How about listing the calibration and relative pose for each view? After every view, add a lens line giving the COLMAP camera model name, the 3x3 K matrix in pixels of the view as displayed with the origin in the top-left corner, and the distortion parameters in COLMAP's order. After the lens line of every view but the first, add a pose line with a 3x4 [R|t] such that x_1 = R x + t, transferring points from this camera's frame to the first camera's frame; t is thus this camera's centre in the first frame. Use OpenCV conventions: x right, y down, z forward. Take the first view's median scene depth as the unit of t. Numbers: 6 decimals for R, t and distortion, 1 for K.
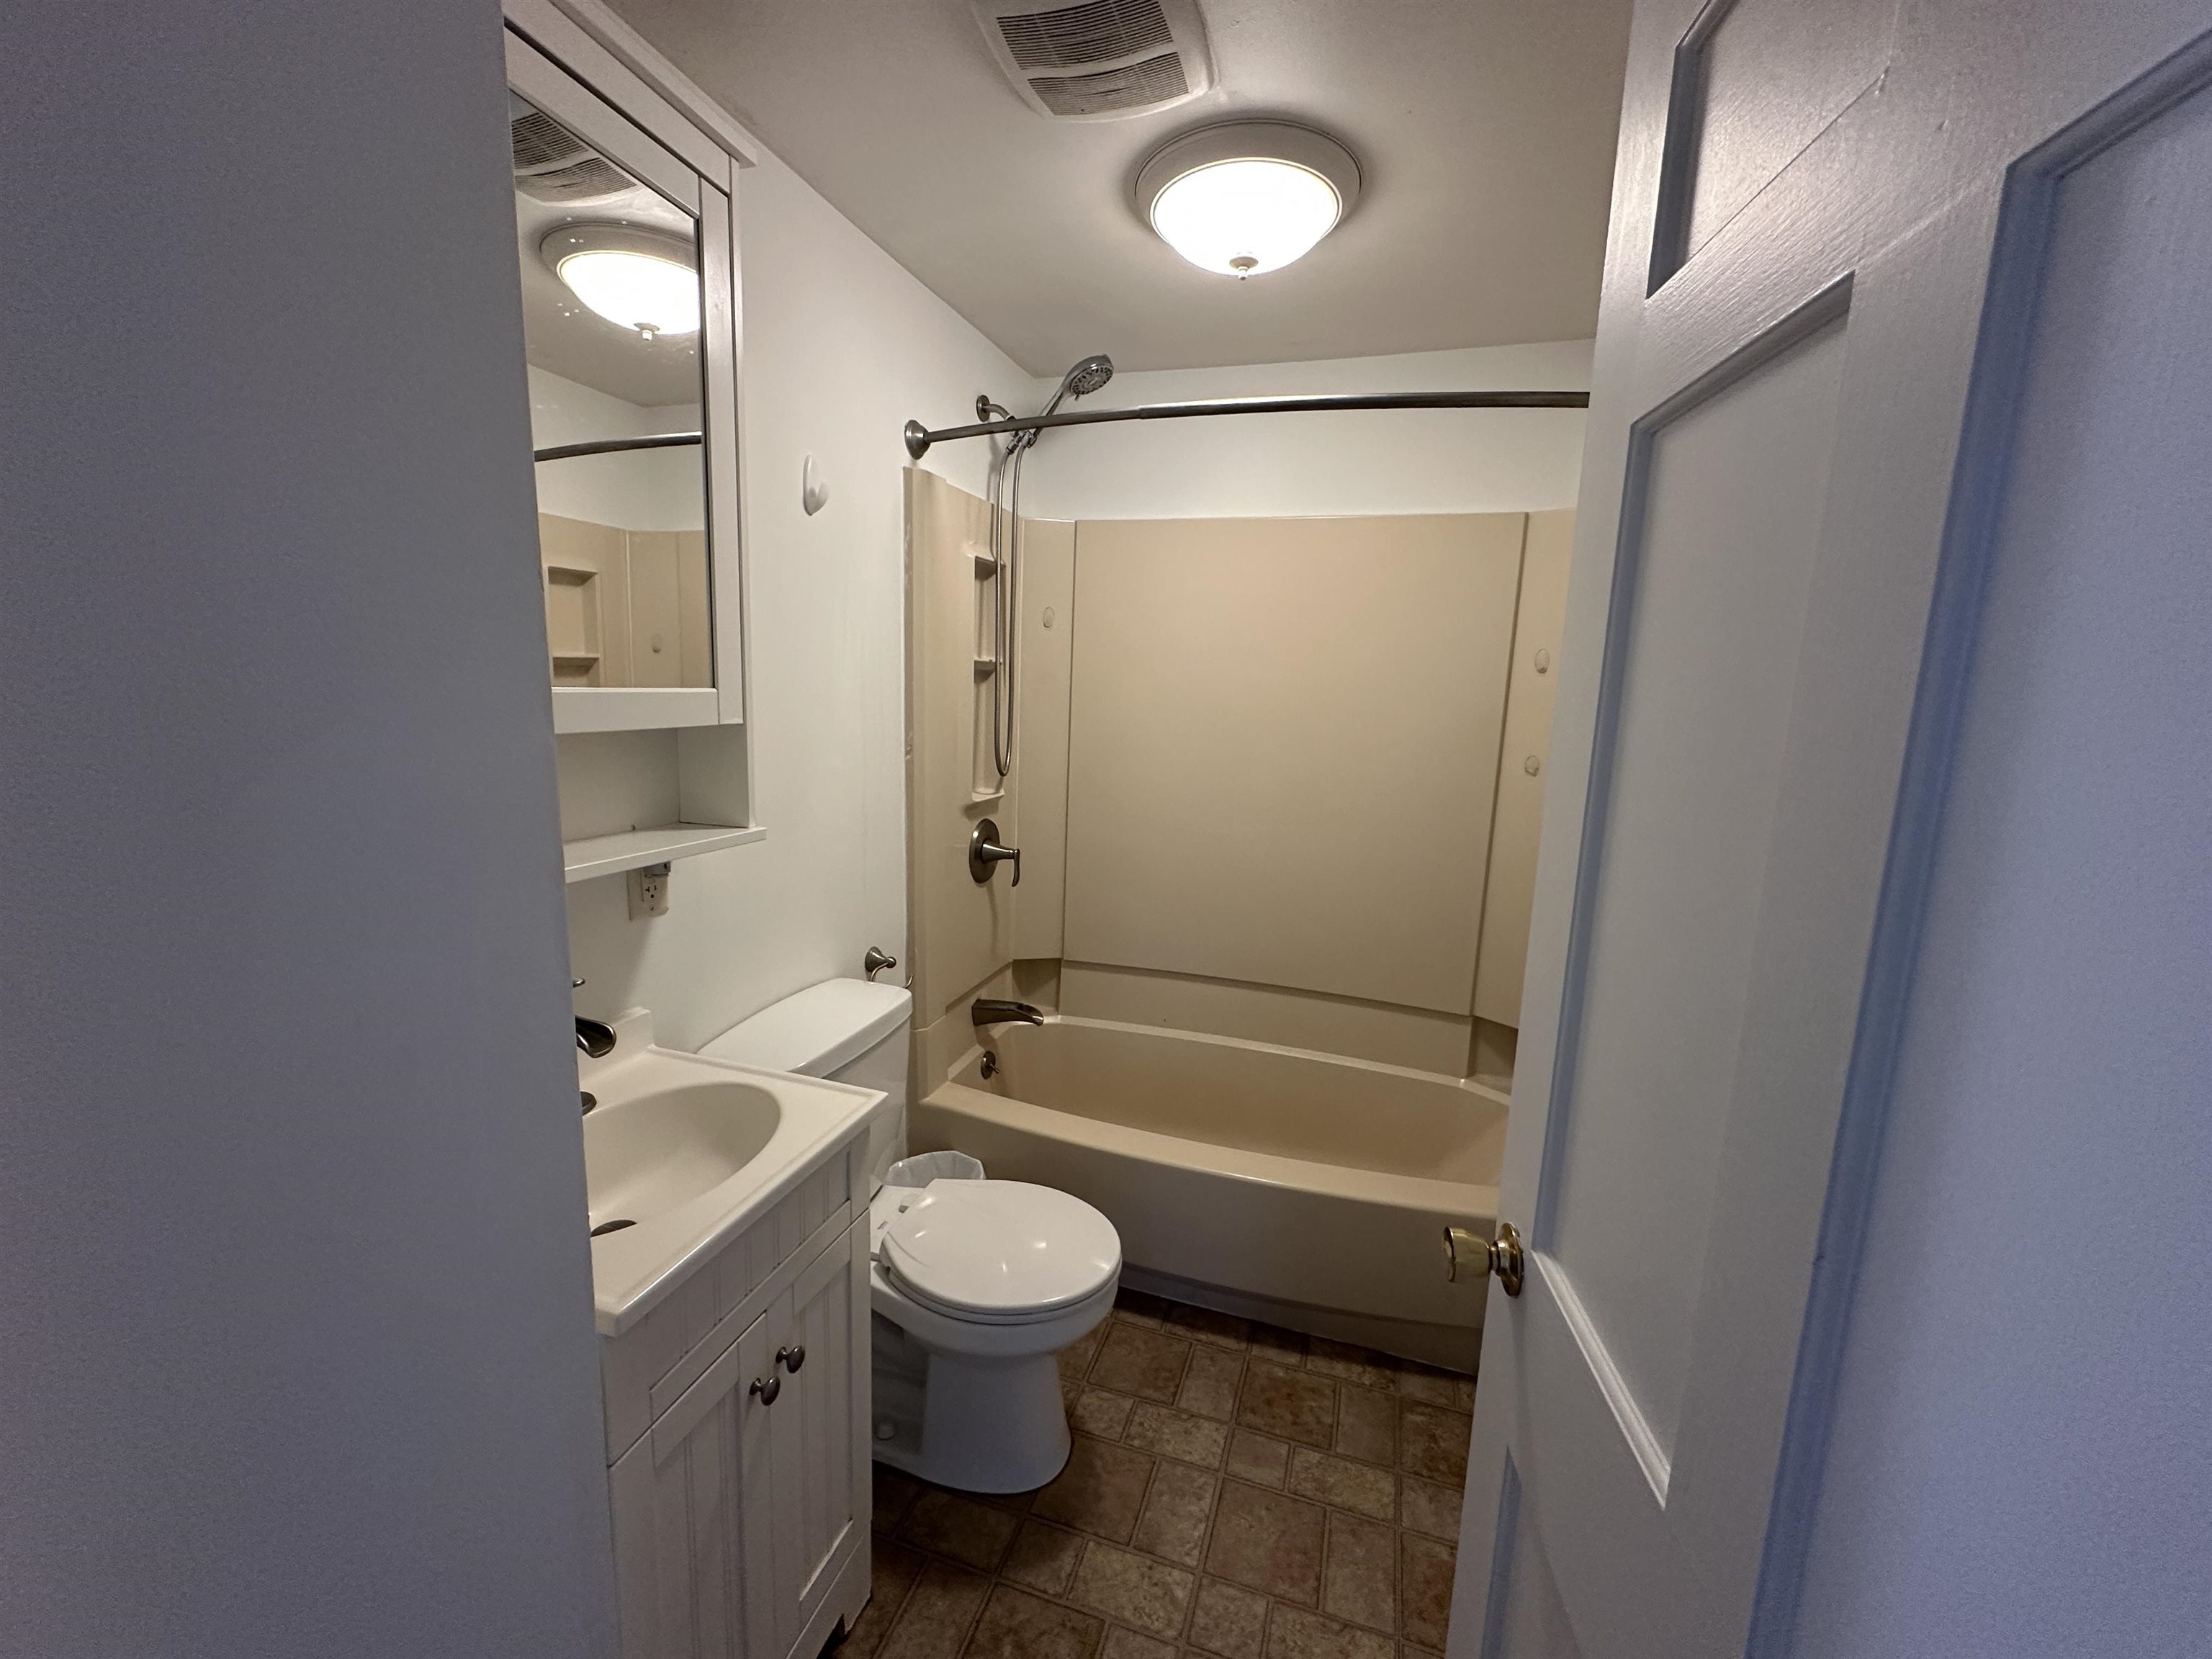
lens RADIAL K [[881.4, 0, 1106.0], [0, 881.4, 829.5], [0, 0, 1]] dist [-0.003624, 0.000493]
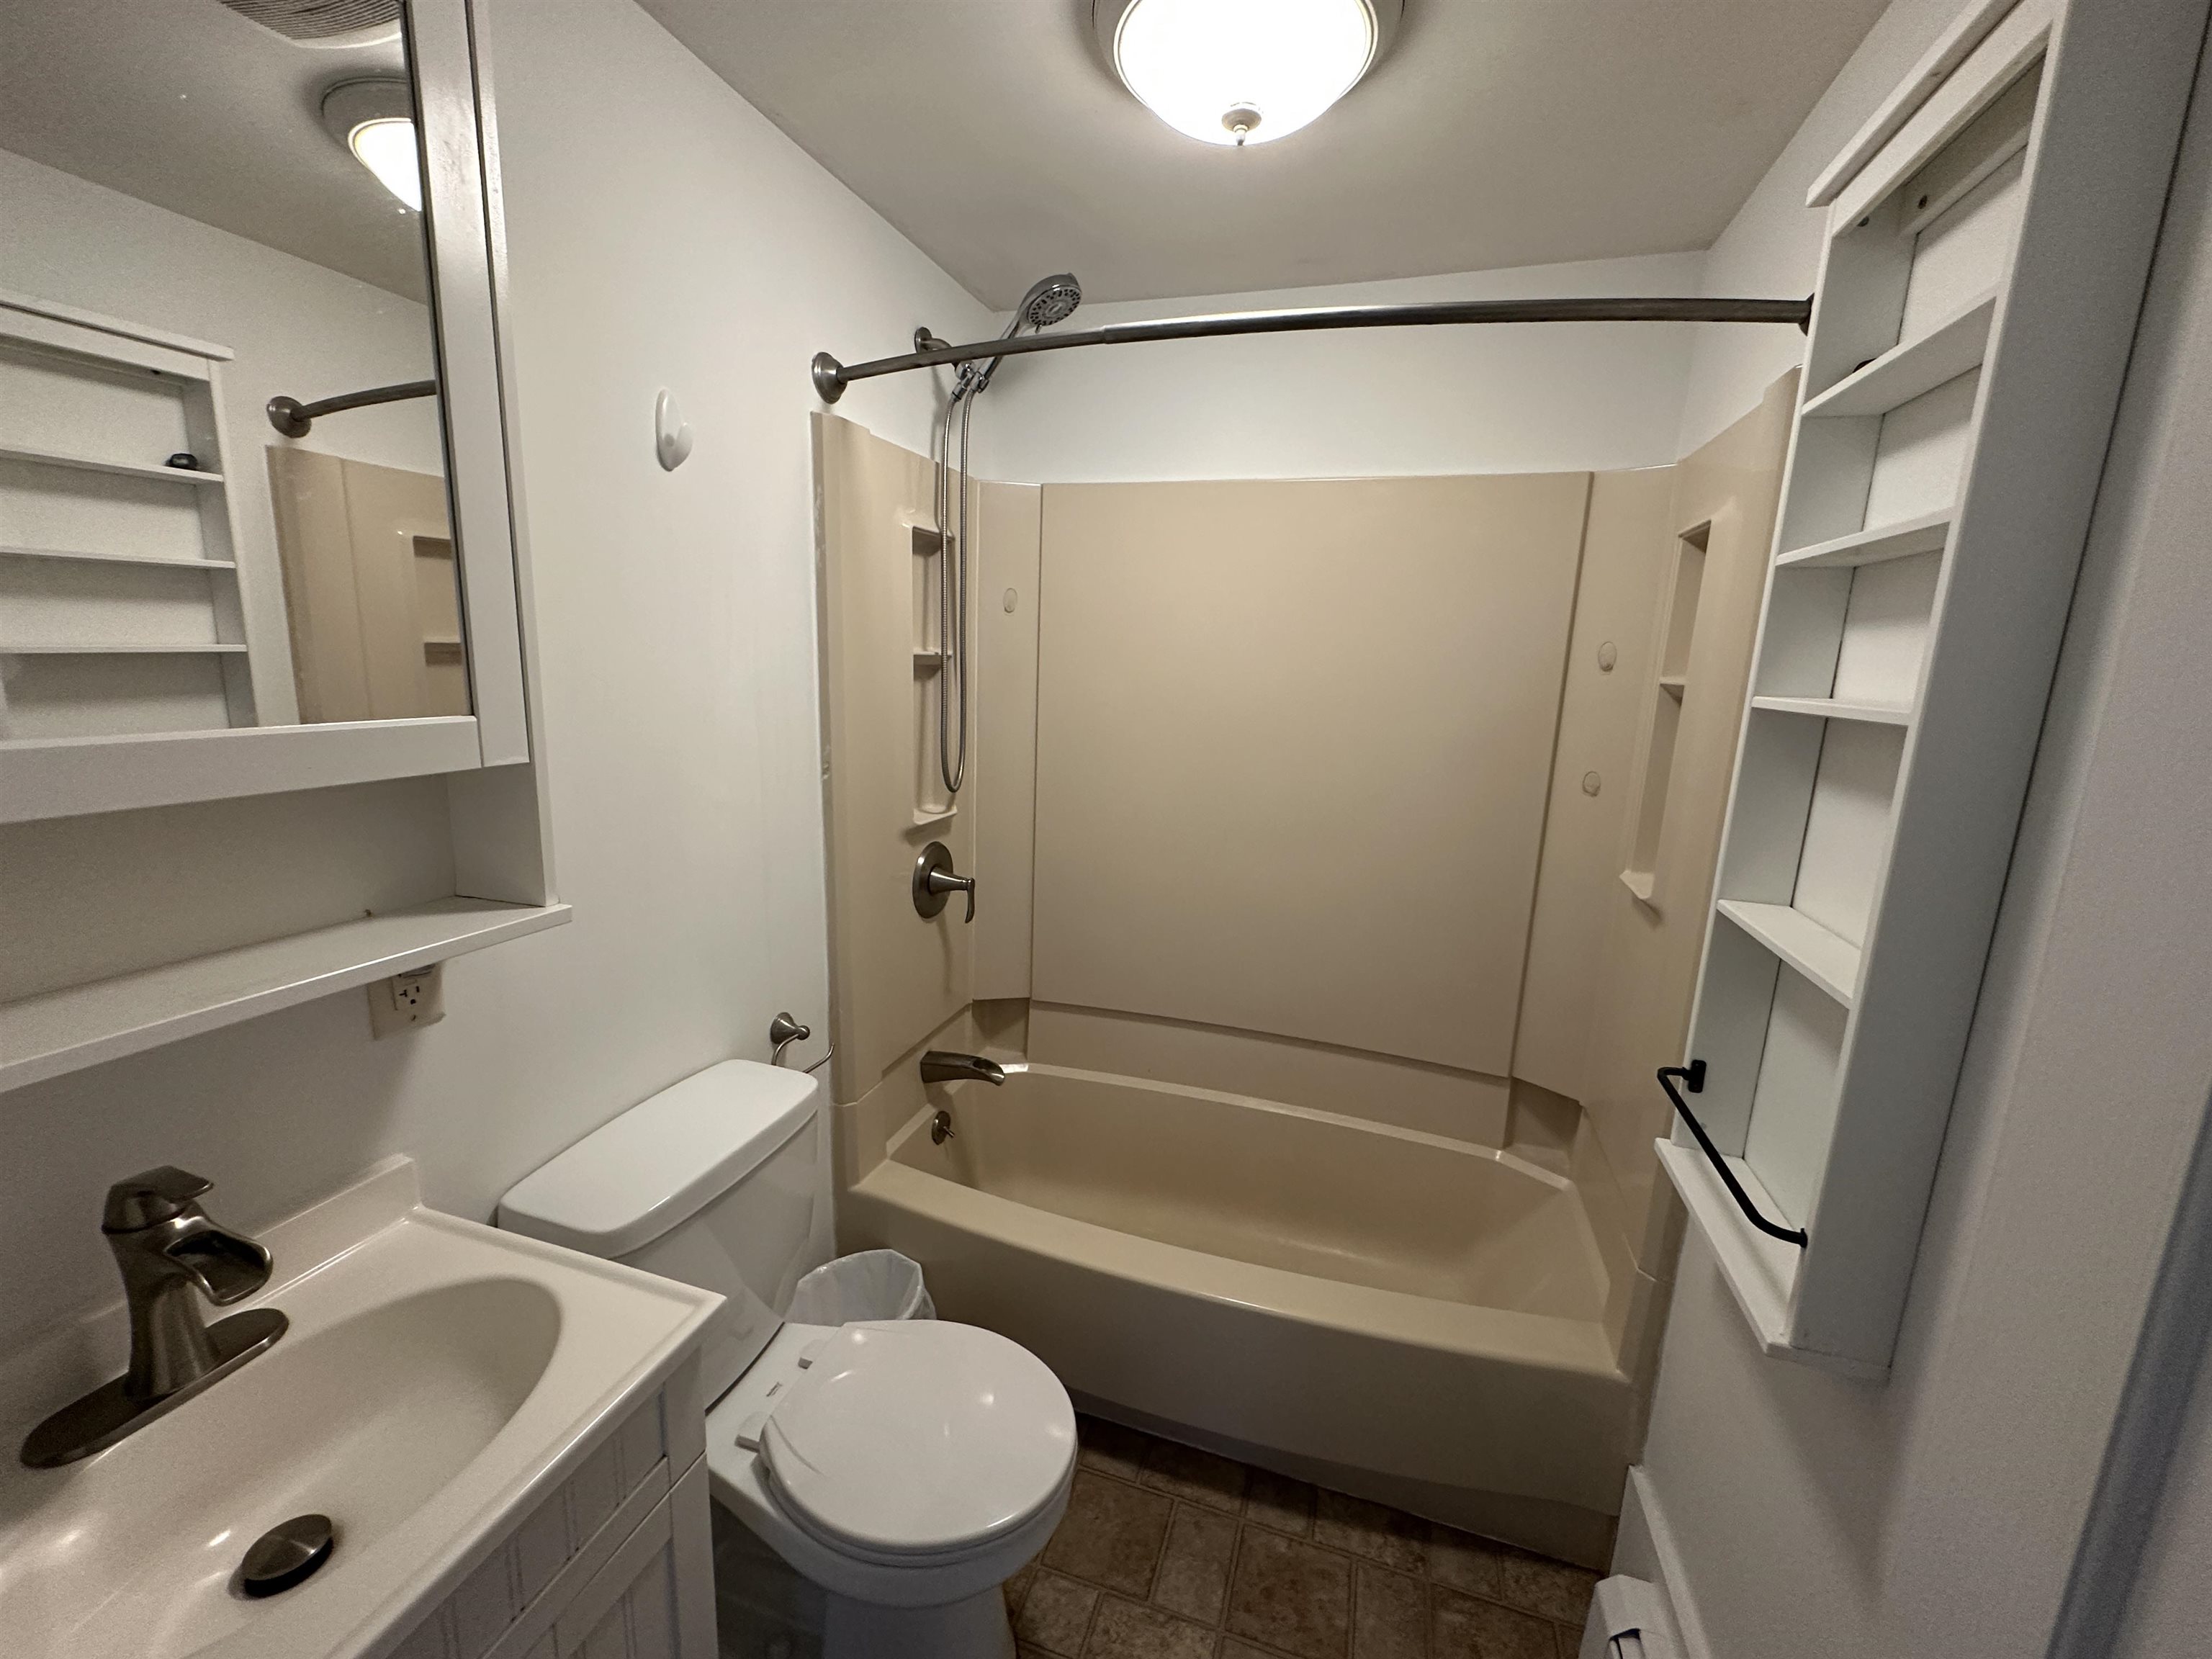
lens RADIAL K [[881.4, 0, 1106.0], [0, 881.4, 829.5], [0, 0, 1]] dist [-0.003624, 0.000493]
pose [[0.999999, 0.000162, -0.001247, 0.034960], [-0.000128, 0.999628, 0.027283, -0.058025], [0.001251, -0.027282, 0.999627, 0.197461]]
